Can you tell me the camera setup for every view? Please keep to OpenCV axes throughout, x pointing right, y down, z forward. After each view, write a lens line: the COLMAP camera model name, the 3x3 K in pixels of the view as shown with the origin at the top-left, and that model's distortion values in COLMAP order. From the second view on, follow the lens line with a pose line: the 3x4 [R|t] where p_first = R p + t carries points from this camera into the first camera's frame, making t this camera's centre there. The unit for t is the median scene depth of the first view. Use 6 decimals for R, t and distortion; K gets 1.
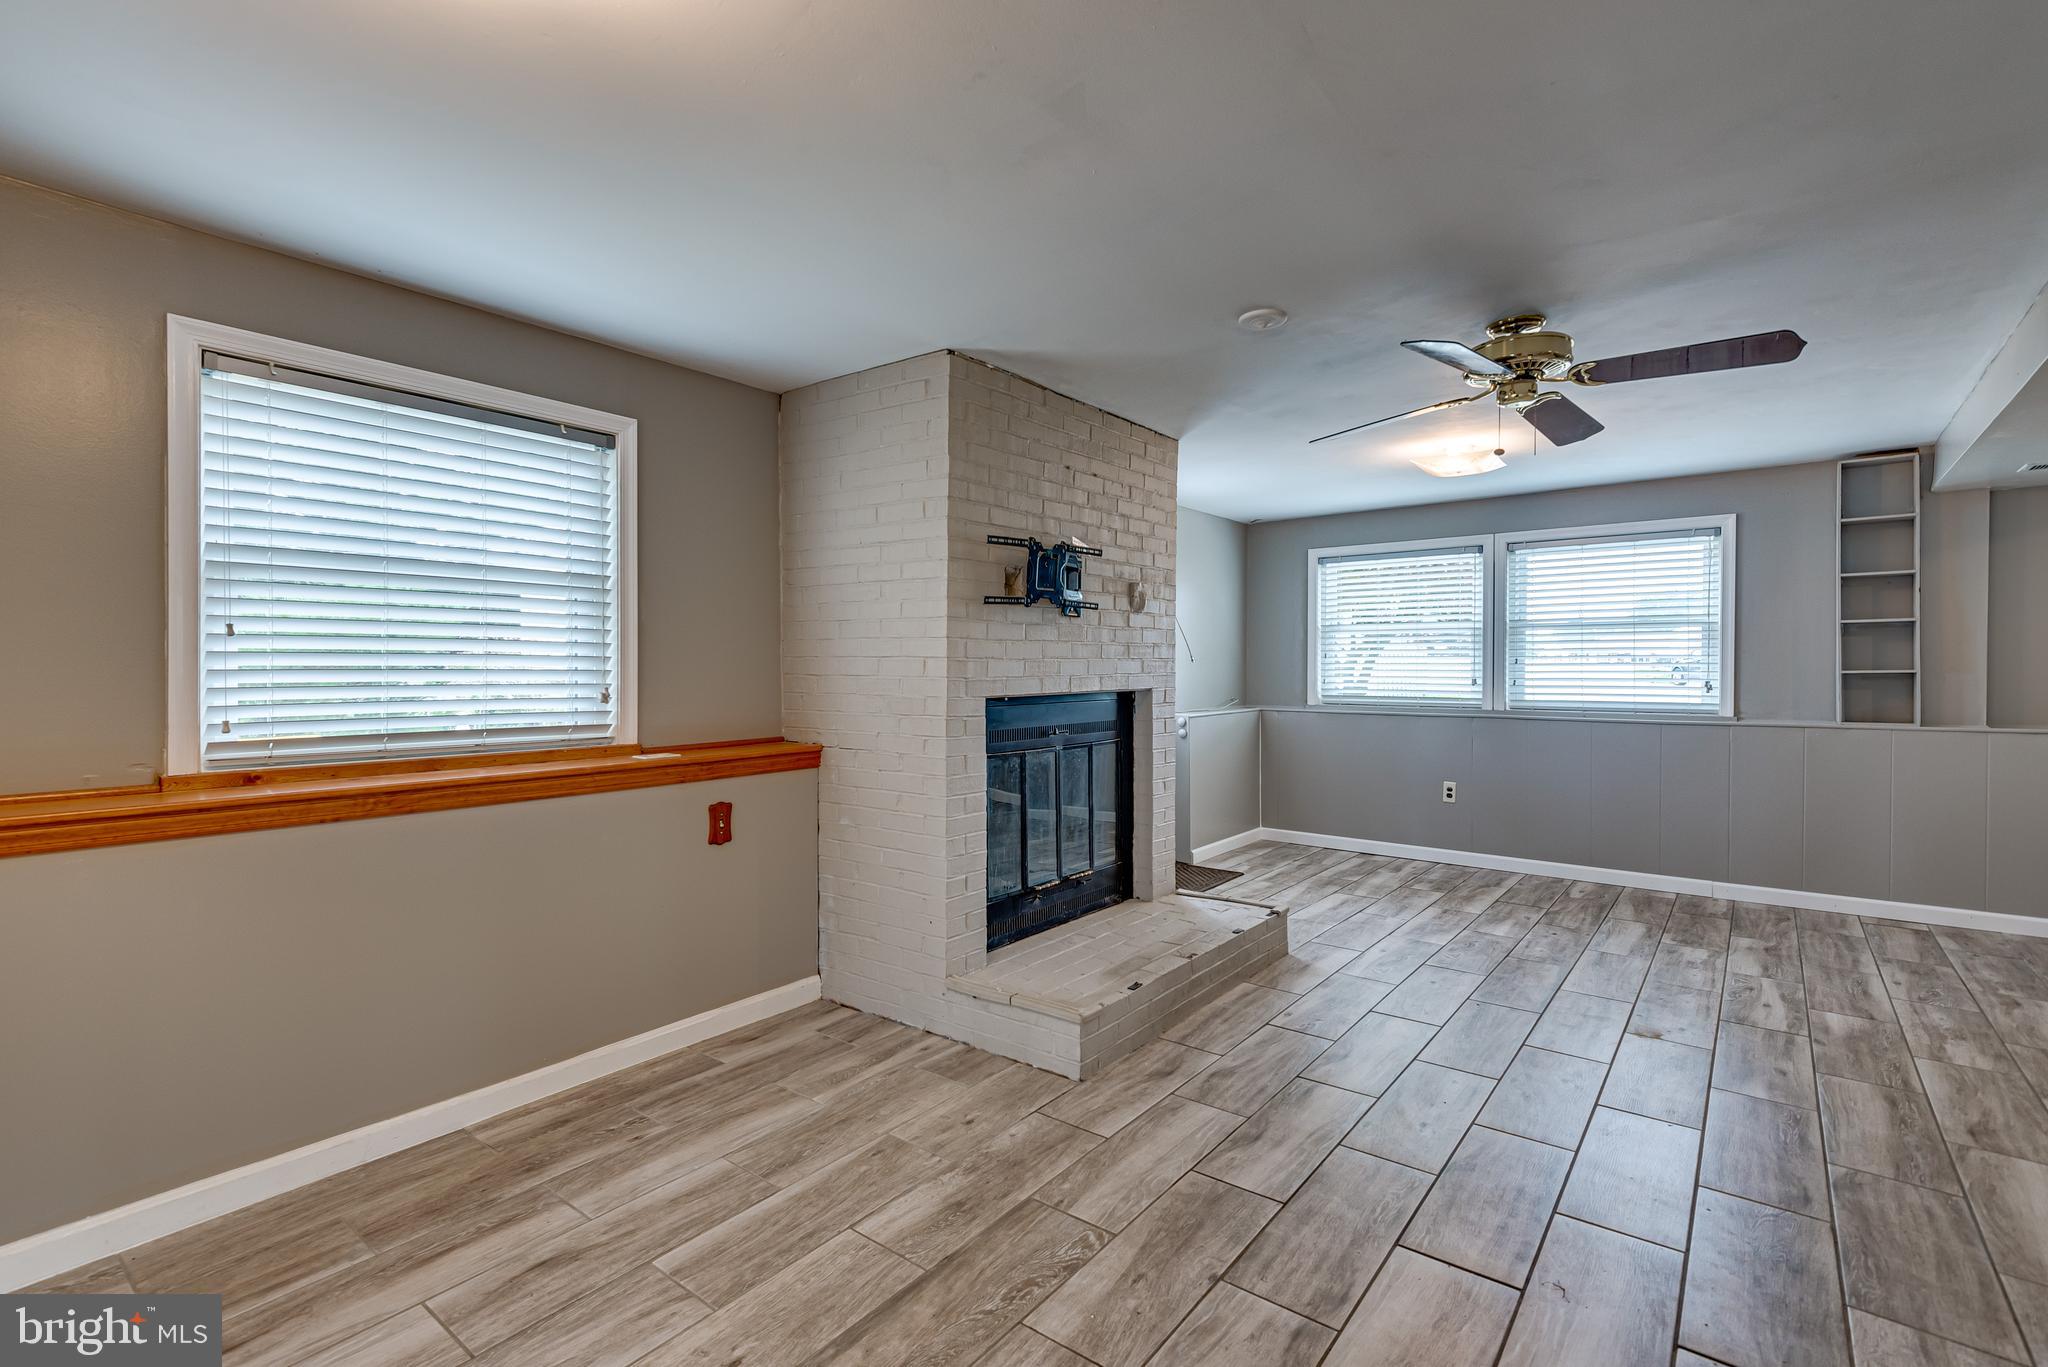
lens RADIAL K [[886.8, 0, 1026.5], [0, 886.8, 674.9], [0, 0, 1]] dist [0.022147, -0.008867]
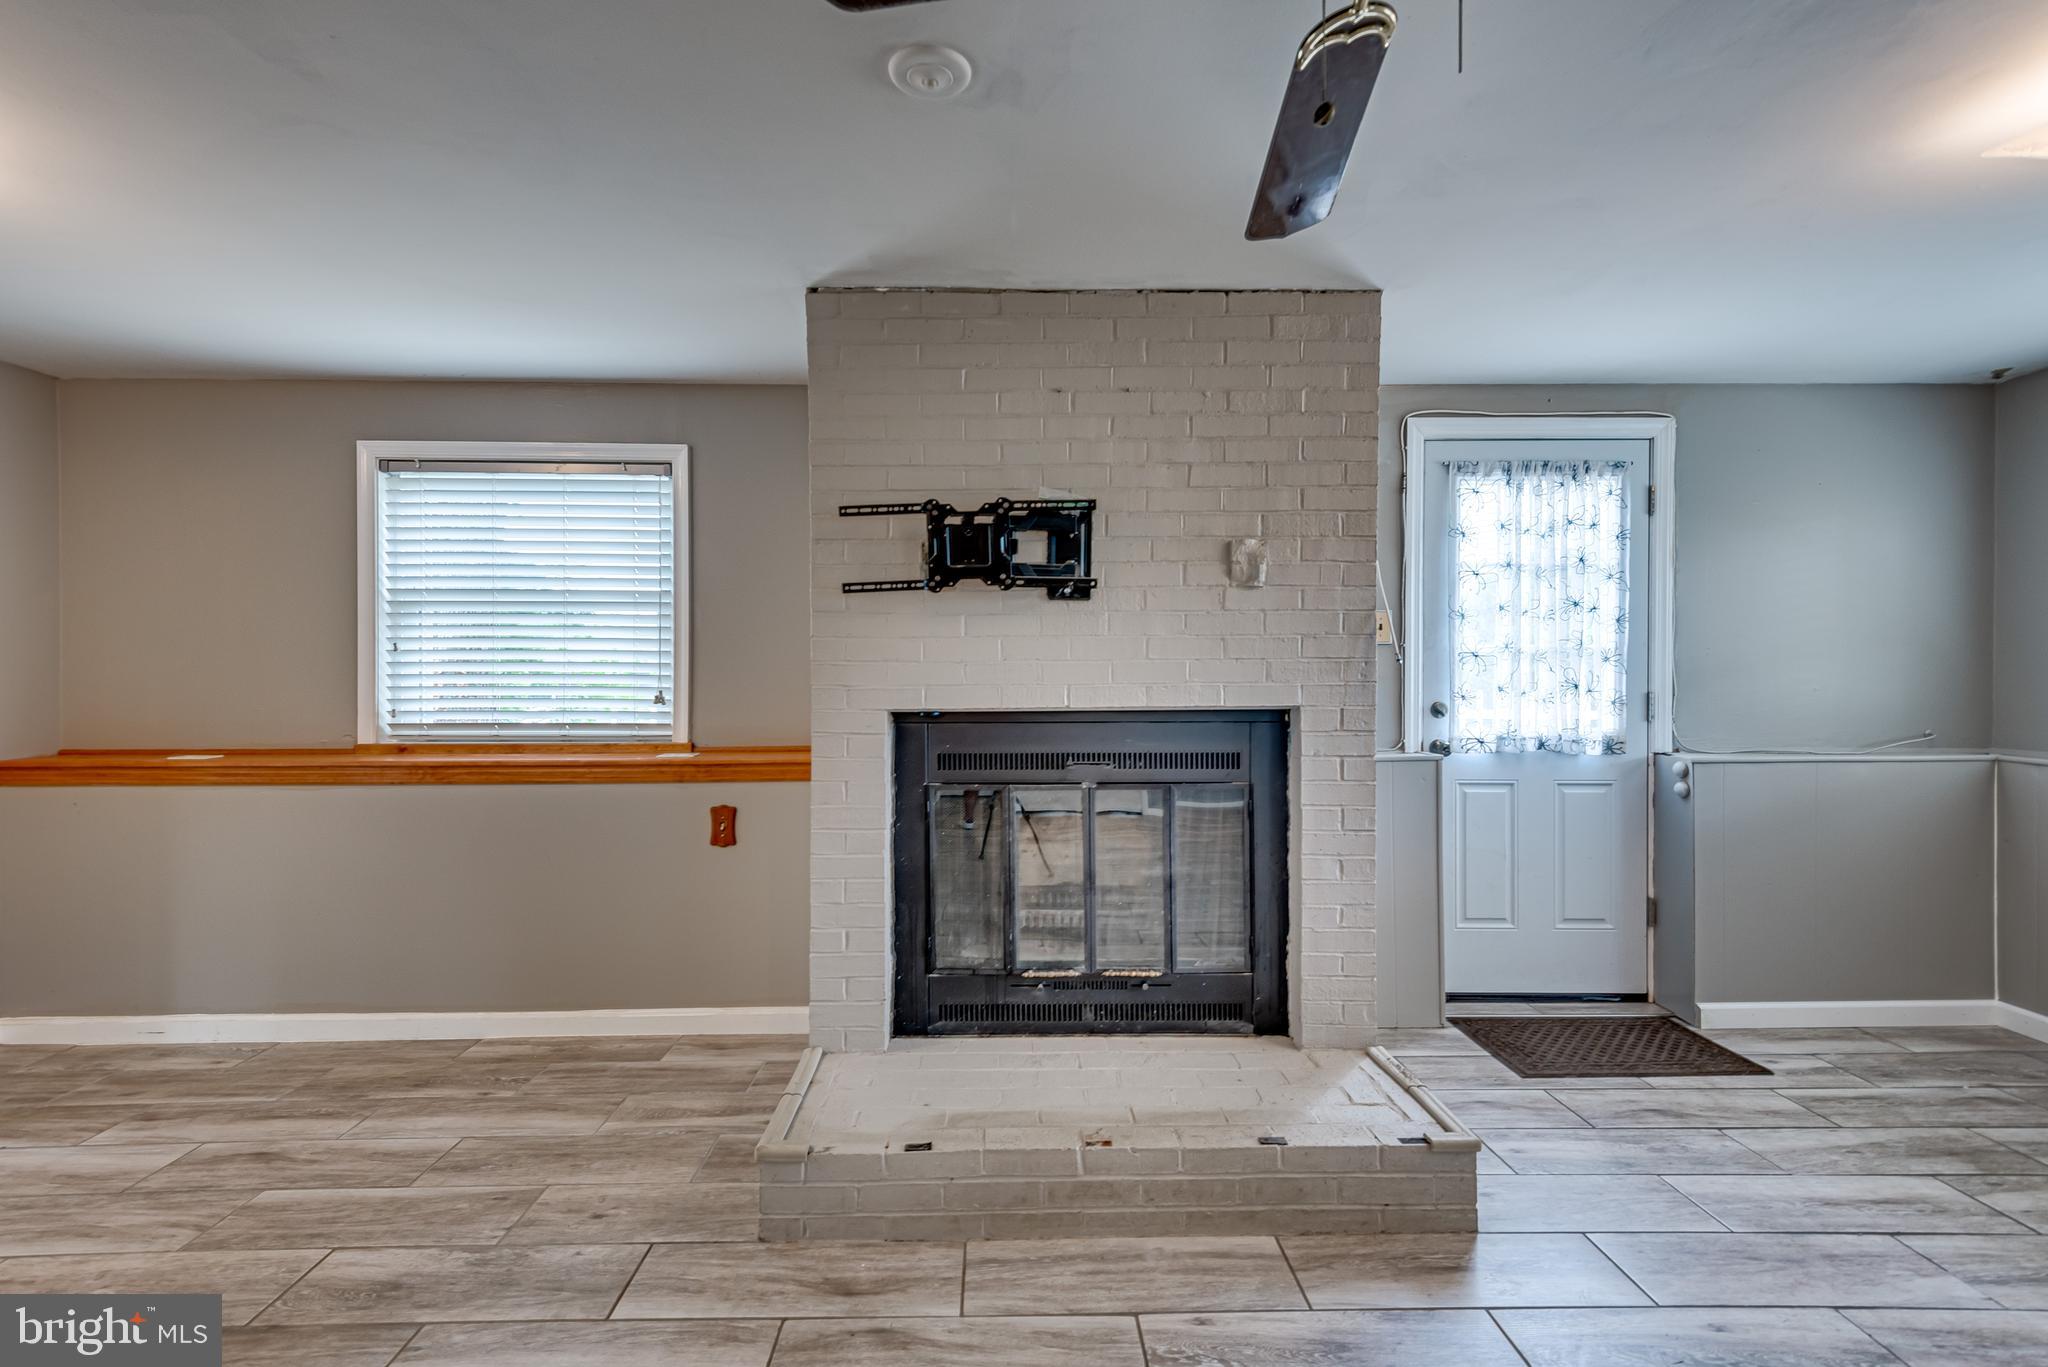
lens RADIAL K [[913.2, 0, 1032.5], [0, 913.2, 677.6], [0, 0, 1]] dist [0.035406, -0.015499]
pose [[0.647251, 0.004566, -0.762263, 0.688202], [-0.005401, 0.999984, 0.001405, -0.006028], [0.762258, 0.003208, 0.647265, 0.596190]]
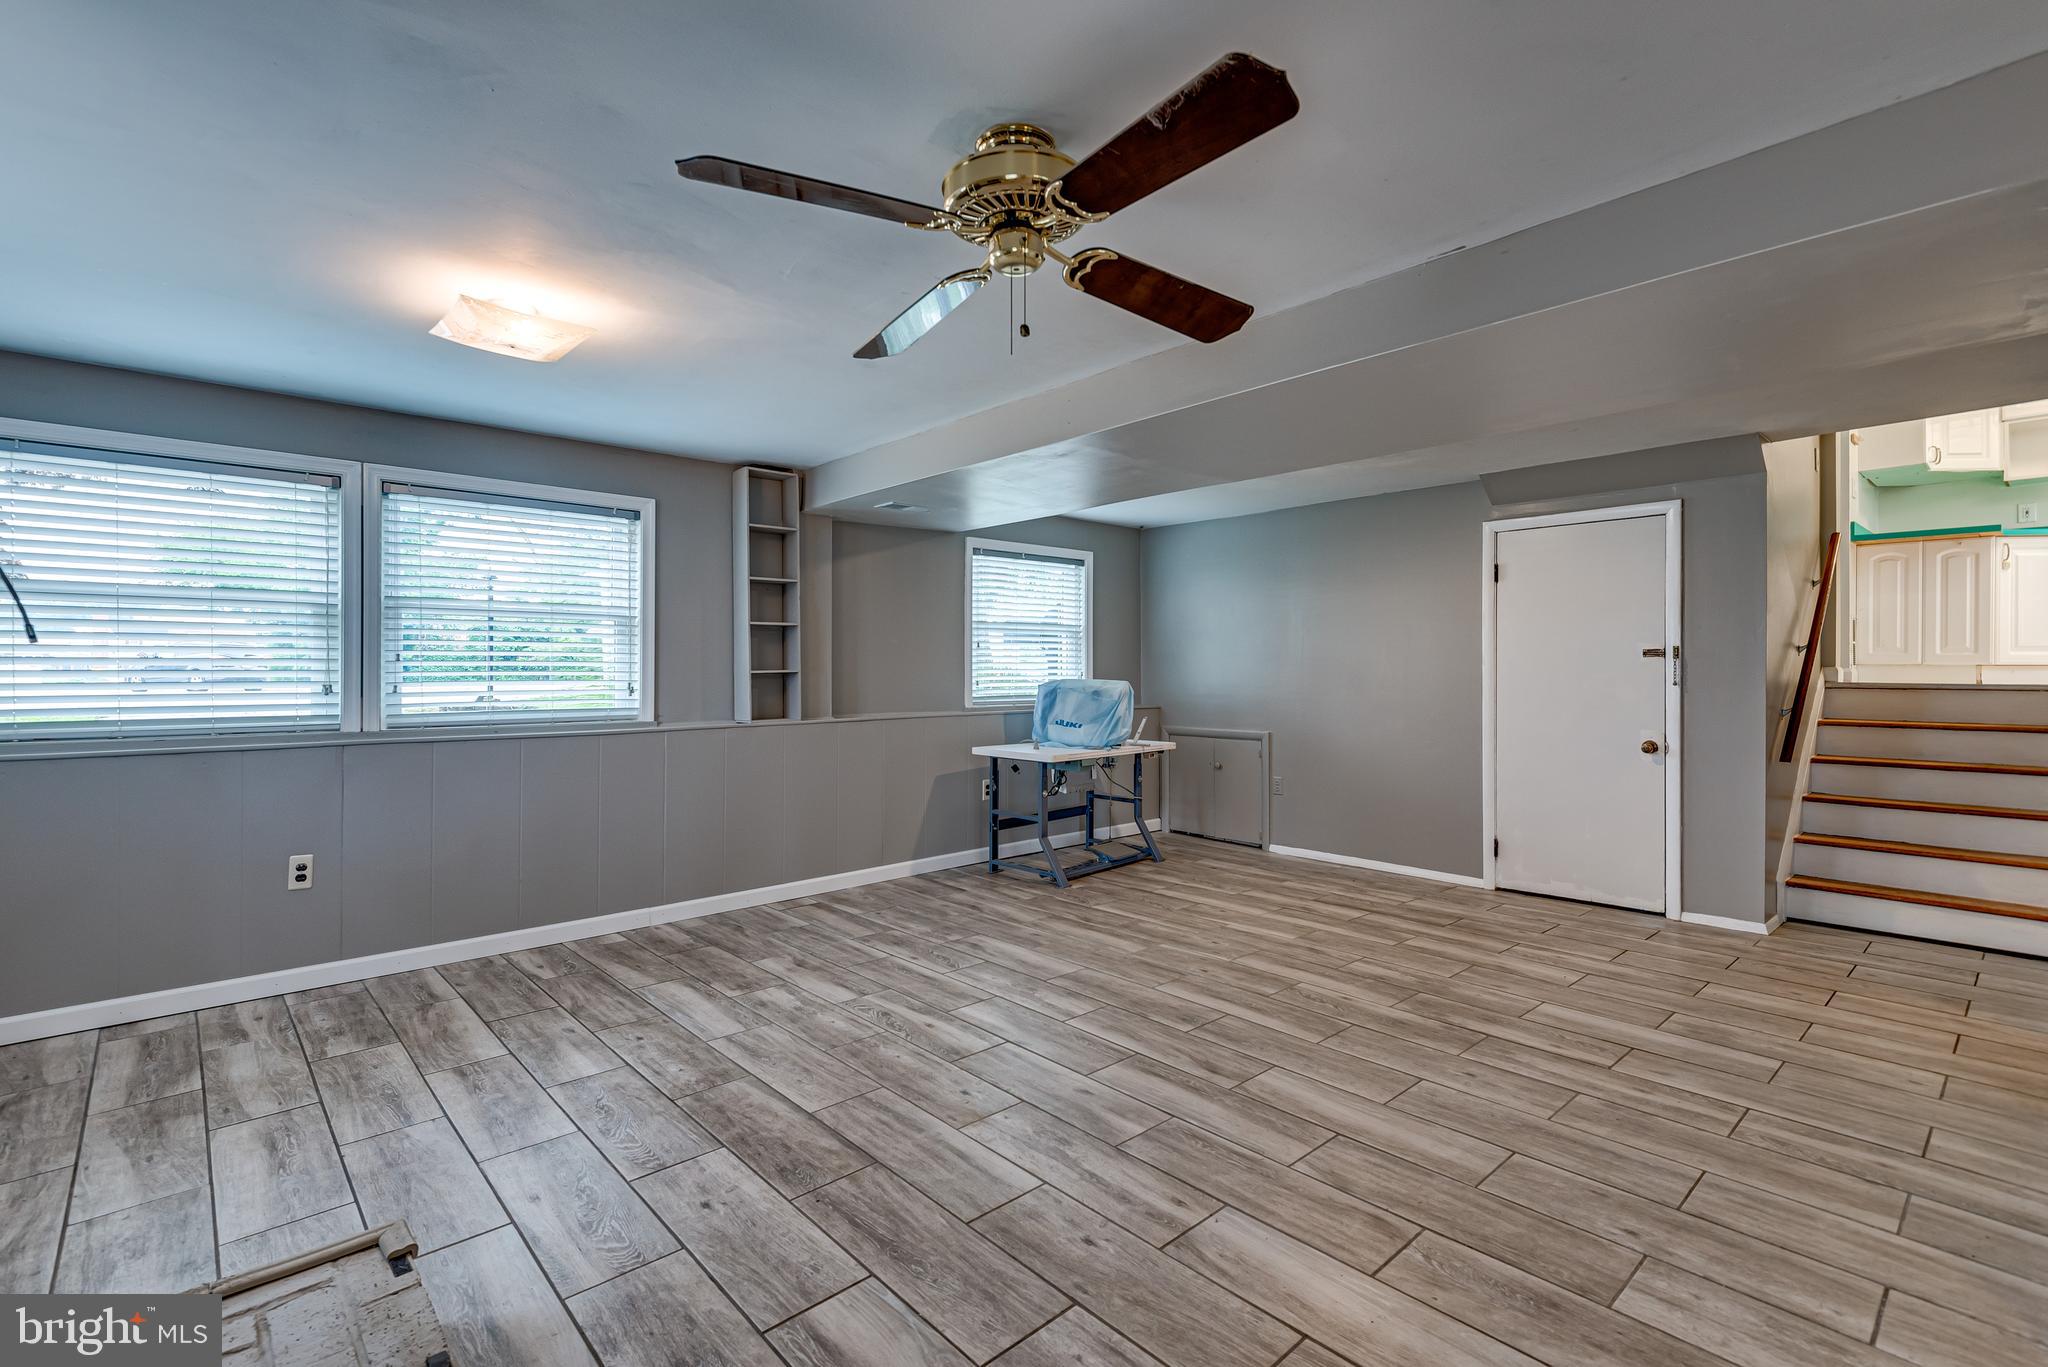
lens RADIAL K [[910.8, 0, 1022.6], [0, 910.8, 670.4], [0, 0, 1]] dist [0.037922, -0.022065]
pose [[0.175883, -0.000419, 0.984411, -0.115414], [0.007157, 0.999974, -0.000853, -0.002991], [-0.984385, 0.007195, 0.175882, 0.817913]]
